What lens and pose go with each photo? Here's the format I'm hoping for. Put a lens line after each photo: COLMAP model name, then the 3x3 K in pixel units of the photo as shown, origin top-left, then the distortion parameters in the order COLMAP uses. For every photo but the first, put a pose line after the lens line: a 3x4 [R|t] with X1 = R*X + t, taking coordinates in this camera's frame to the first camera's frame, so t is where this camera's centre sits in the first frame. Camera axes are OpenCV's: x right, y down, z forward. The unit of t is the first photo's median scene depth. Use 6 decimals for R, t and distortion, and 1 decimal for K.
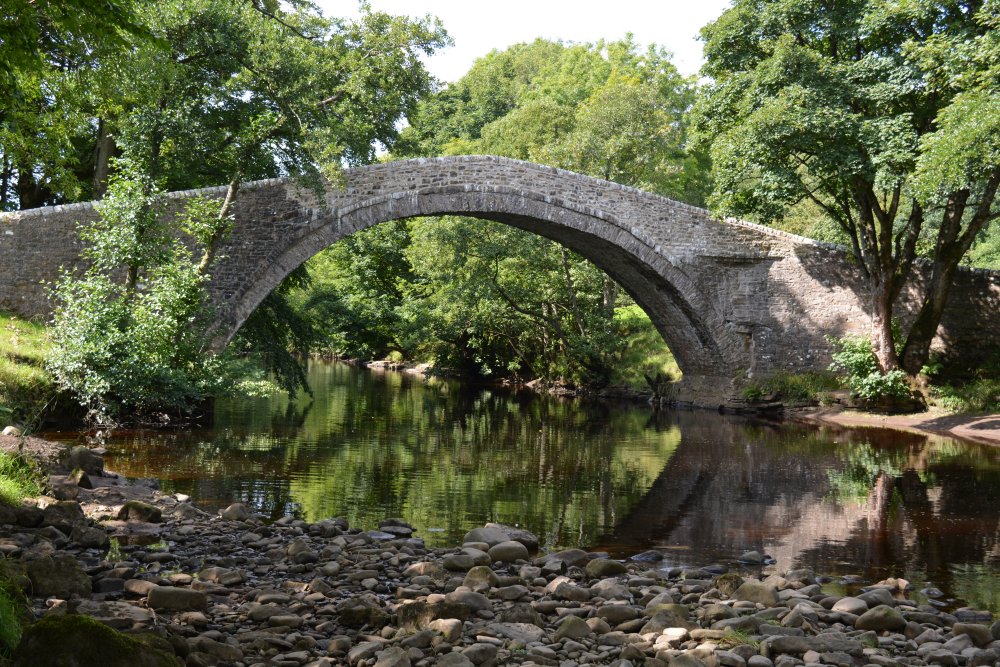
lens RADIAL K [[1267.9, 0, 499.8], [0, 1267.9, 332.8], [0, 0, 1]] dist [-0.008824, 0.000000]
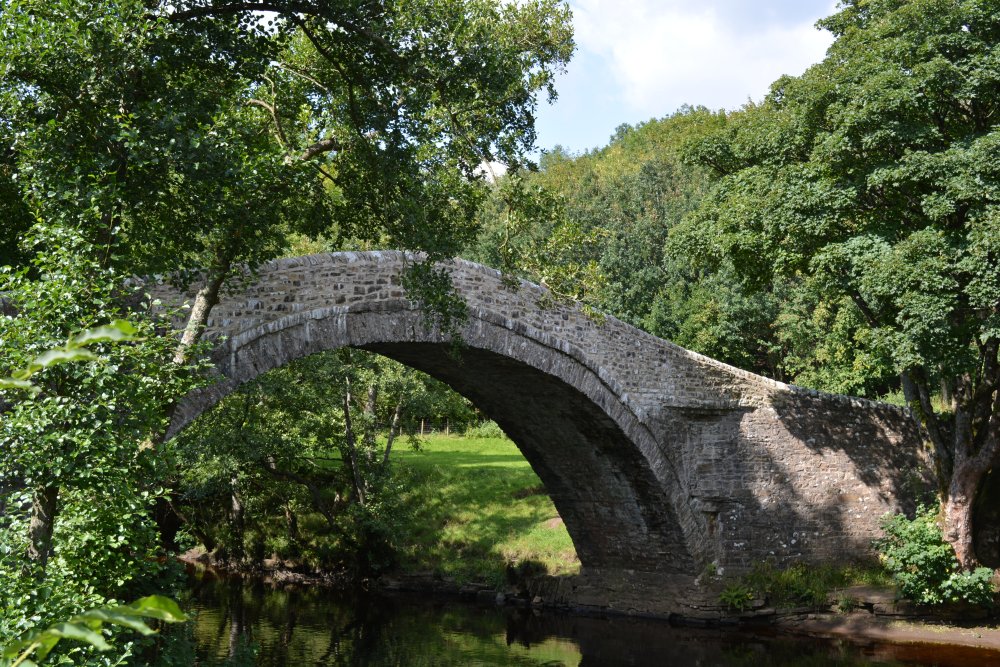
lens RADIAL K [[1301.5, 0, 500.1], [0, 1301.5, 333.1], [0, 0, 1]] dist [-0.025408, 0.000000]
pose [[0.883134, 0.020755, 0.468662, -0.269991], [0.014126, 0.997391, -0.070787, -0.052330], [-0.468909, 0.069134, 0.880537, 0.407027]]
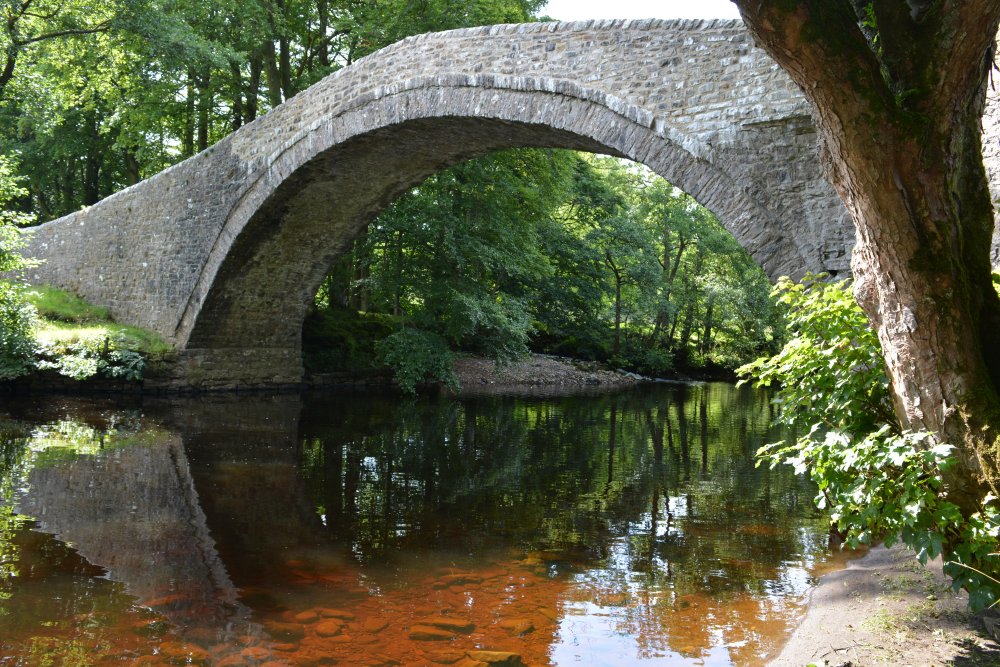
lens RADIAL K [[768.5, 0, 497.3], [0, 768.5, 336.6], [0, 0, 1]] dist [-0.021561, 0.008816]
pose [[0.535347, 0.005620, -0.844613, 0.338705], [-0.026736, 0.999590, -0.010295, 0.017353], [0.844209, 0.028093, 0.535278, 0.799508]]
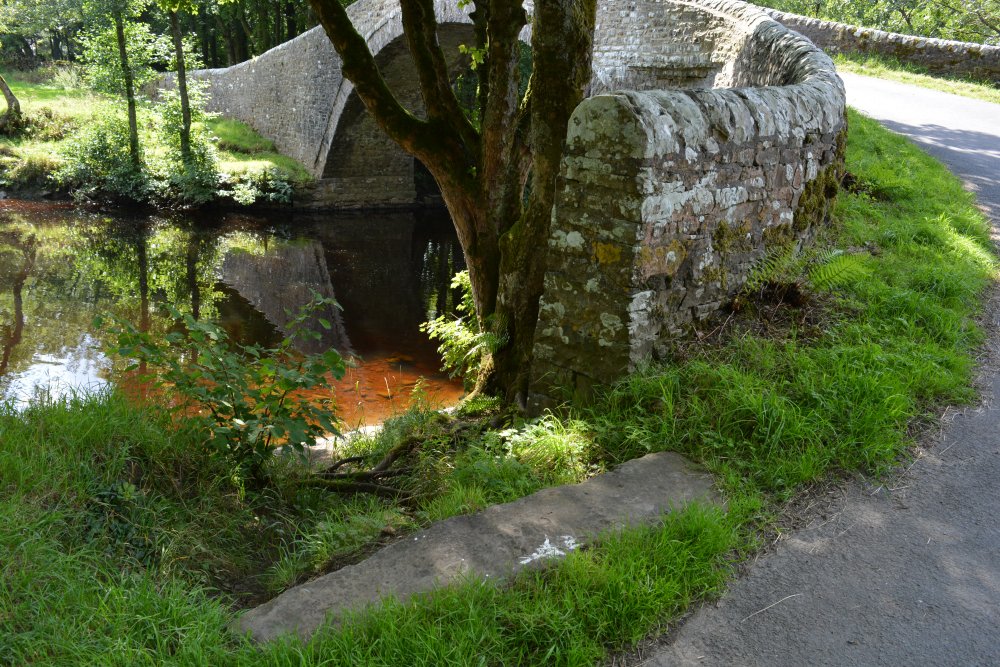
lens RADIAL K [[768.5, 0, 500.7], [0, 768.5, 335.6], [0, 0, 1]] dist [-0.021561, 0.008816]
pose [[0.290647, 0.279087, -0.915224, 0.508691], [-0.047642, 0.959551, 0.277475, -0.037300], [0.955644, -0.037045, 0.292187, 0.844921]]
